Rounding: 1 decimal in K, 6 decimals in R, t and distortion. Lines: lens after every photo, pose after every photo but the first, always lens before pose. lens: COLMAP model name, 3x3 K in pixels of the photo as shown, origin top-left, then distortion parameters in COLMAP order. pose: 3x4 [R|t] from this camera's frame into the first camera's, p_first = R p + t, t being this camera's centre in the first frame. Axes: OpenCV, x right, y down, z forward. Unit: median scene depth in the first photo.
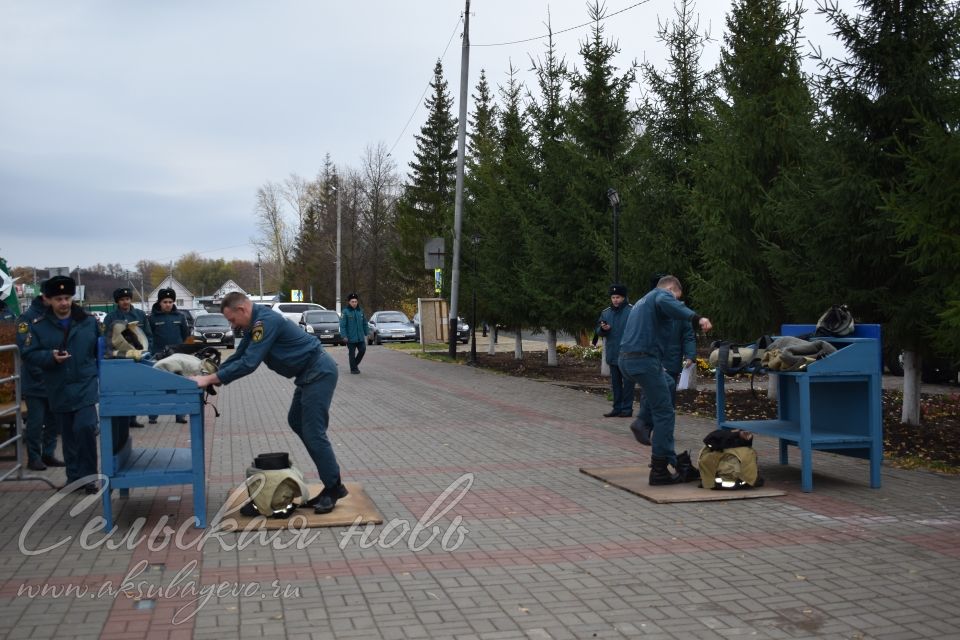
lens RADIAL K [[1091.3, 0, 483.4], [0, 1091.3, 321.0], [0, 0, 1]] dist [-0.052372, 0.000000]
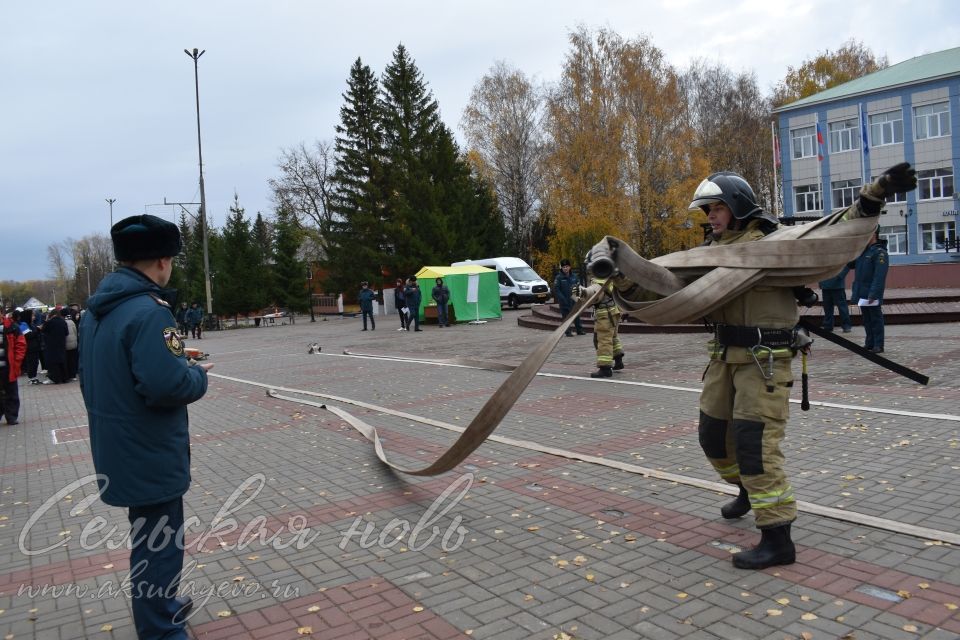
lens RADIAL K [[798.6, 0, 432.0], [0, 798.6, 327.9], [0, 0, 1]] dist [-0.100321, 0.009779]
pose [[0.965233, -0.068929, 0.252140, 0.270345], [0.061627, 0.997422, 0.036755, 0.006471], [-0.254023, -0.019939, 0.966993, -1.584164]]
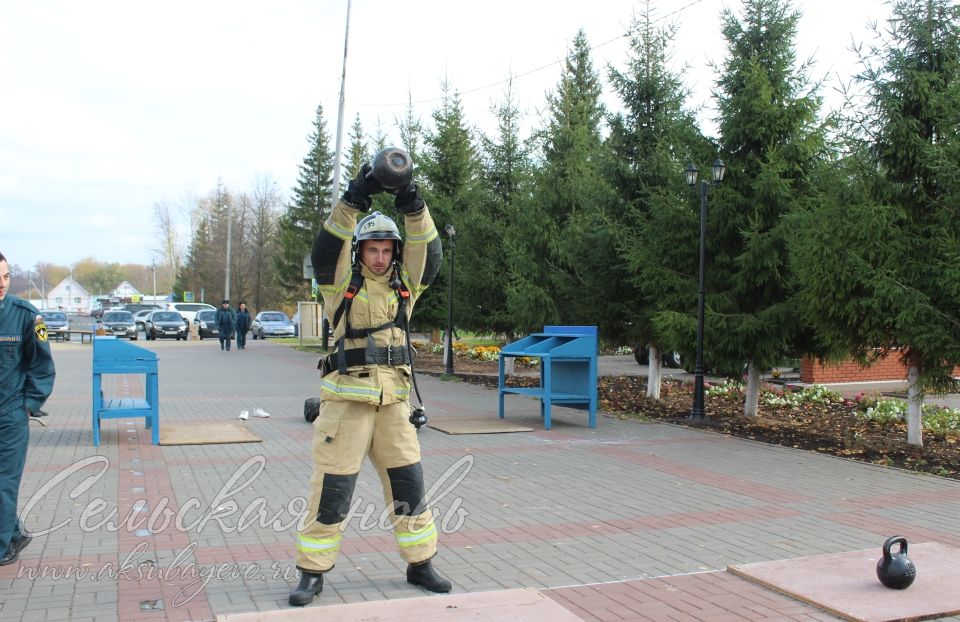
lens RADIAL K [[930.4, 0, 548.2], [0, 930.4, 300.3], [0, 0, 1]] dist [-0.070451, 0.000000]
pose [[0.978413, 0.022915, 0.205383, 0.001303], [-0.017678, 0.999471, -0.027299, 0.000813], [-0.205900, 0.023079, 0.978301, -0.061473]]
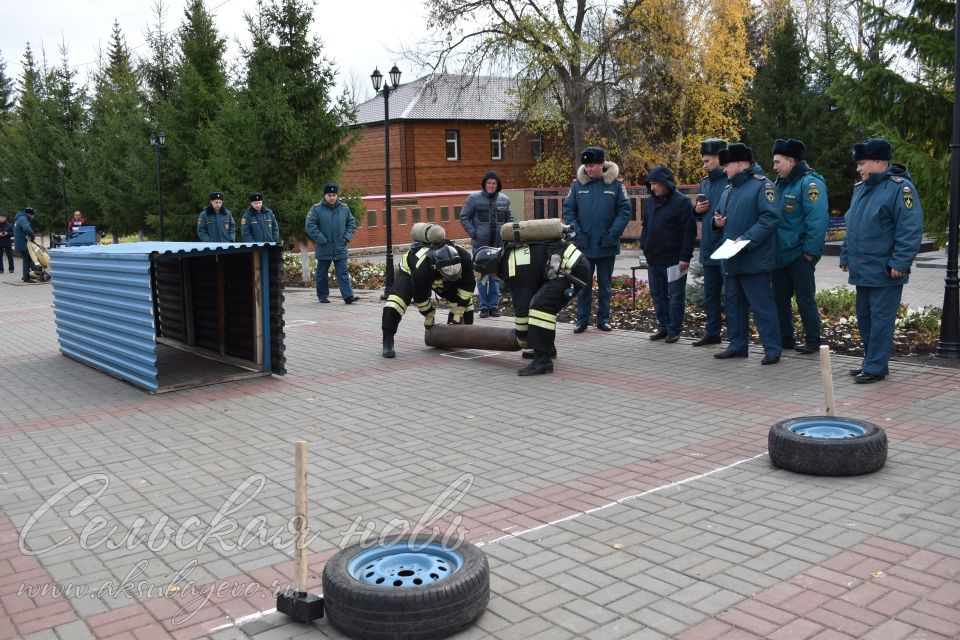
lens RADIAL K [[891.2, 0, 469.0], [0, 891.2, 322.3], [0, 0, 1]] dist [-0.060545, 0.000000]
pose [[0.914567, -0.076282, 0.397176, 0.063167], [0.030465, 0.992255, 0.120424, 0.001267], [-0.403286, -0.098036, 0.909807, -0.346440]]
